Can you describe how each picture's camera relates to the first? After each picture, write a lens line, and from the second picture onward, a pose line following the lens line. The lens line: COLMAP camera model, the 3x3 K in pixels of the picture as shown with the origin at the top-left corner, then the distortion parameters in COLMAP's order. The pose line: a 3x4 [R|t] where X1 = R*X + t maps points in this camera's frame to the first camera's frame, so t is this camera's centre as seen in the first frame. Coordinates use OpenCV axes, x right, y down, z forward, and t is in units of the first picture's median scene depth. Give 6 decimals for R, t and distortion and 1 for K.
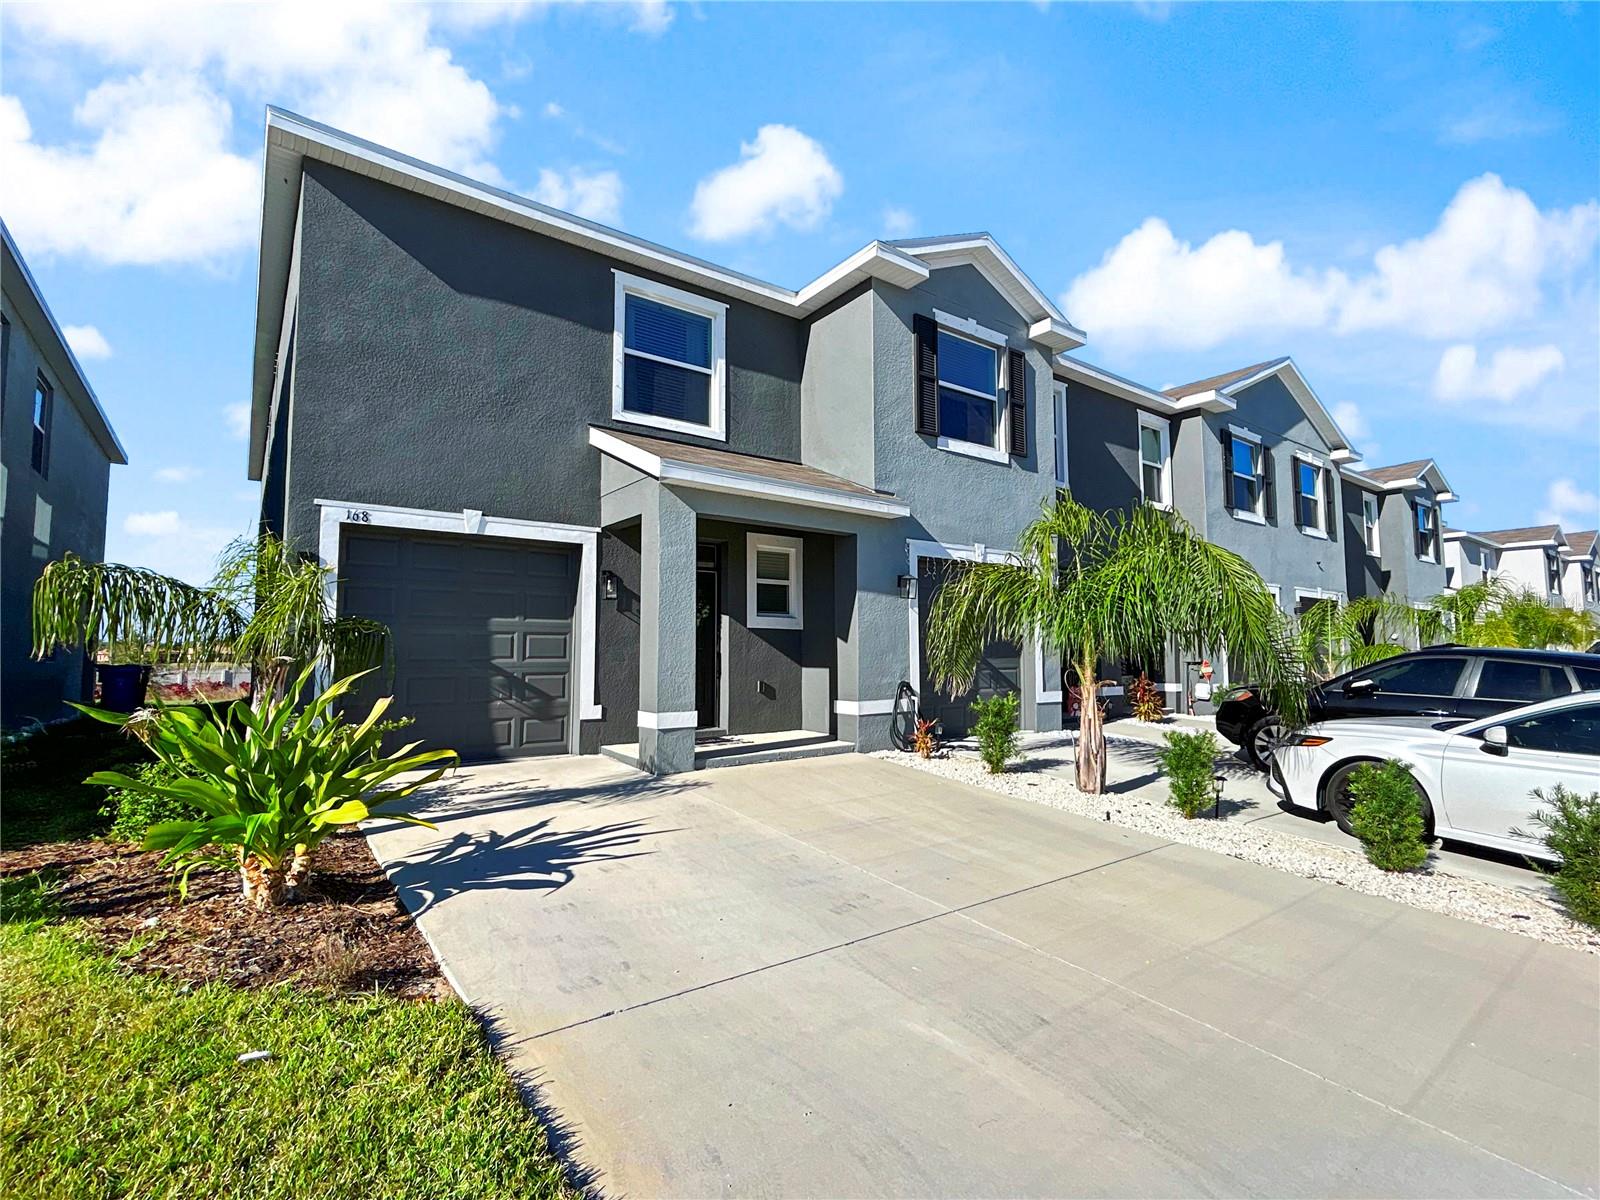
lens RADIAL K [[754.5, 0, 800.0], [0, 754.5, 600.0], [0, 0, 1]] dist [-0.001462, -0.000190]
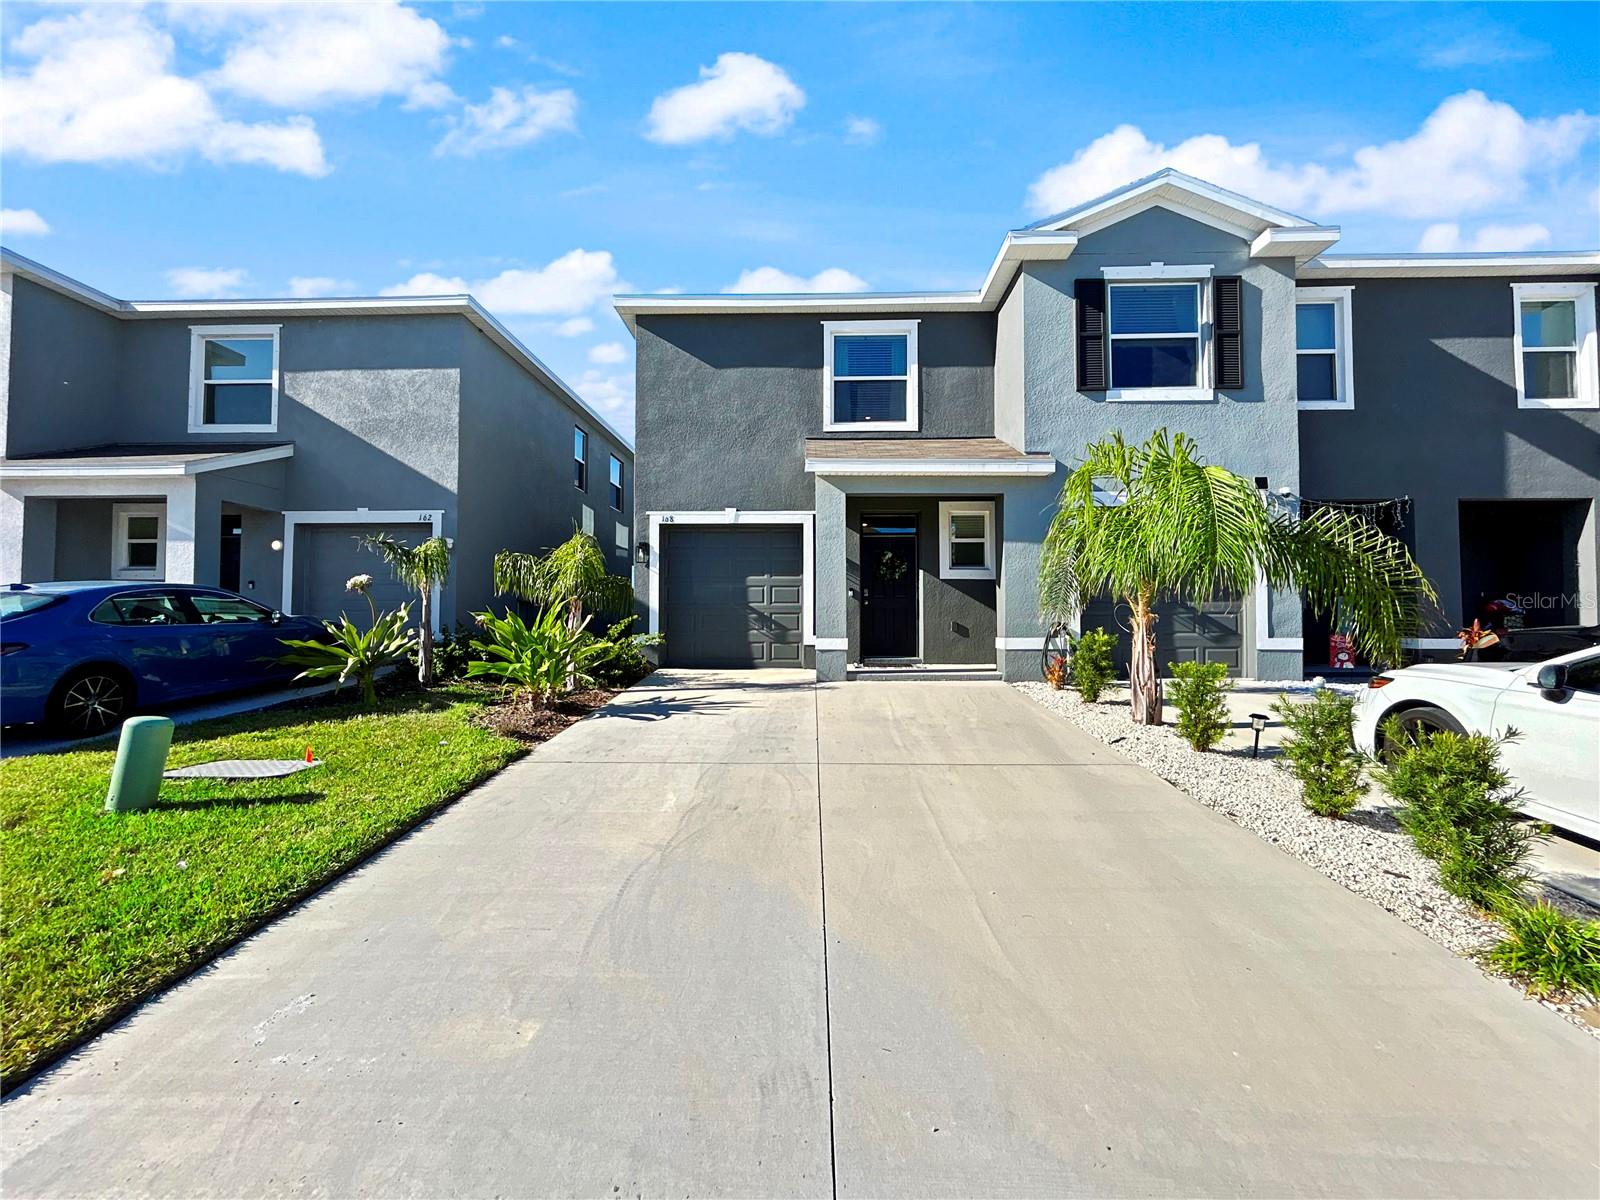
lens RADIAL K [[651.3, 0, 797.8], [0, 651.3, 596.2], [0, 0, 1]] dist [-0.001434, 0.000019]
pose [[0.786123, -0.018175, -0.617803, 0.406950], [0.043001, 0.998754, 0.025335, 0.028144], [0.616572, -0.046483, 0.785925, 0.012457]]
